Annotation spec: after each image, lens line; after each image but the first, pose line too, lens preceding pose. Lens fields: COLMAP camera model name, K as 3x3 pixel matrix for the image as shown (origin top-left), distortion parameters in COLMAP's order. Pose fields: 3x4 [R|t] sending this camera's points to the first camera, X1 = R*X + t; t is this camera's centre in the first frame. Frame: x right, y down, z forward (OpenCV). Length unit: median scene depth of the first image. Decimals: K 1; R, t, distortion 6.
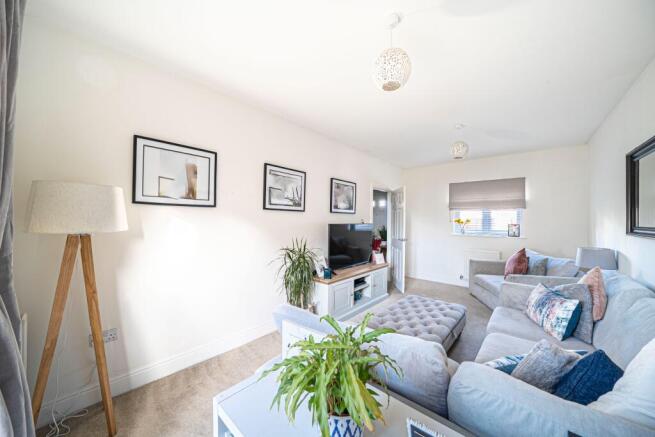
lens RADIAL K [[222.7, 0, 324.7], [0, 222.7, 219.1], [0, 0, 1]] dist [-0.000746, 0.000013]
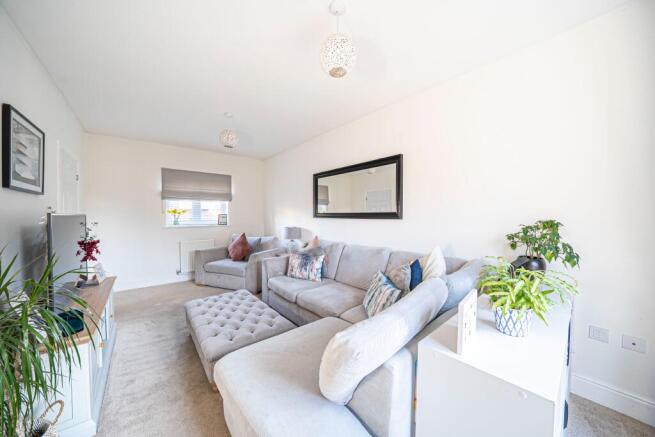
lens RADIAL K [[222.7, 0, 324.3], [0, 222.7, 218.9], [0, 0, 1]] dist [-0.000746, 0.000013]
pose [[0.144536, -0.031989, 0.988982, -0.239928], [-0.000089, 0.999477, 0.032341, 0.009955], [-0.989499, -0.004762, 0.144458, 0.310896]]
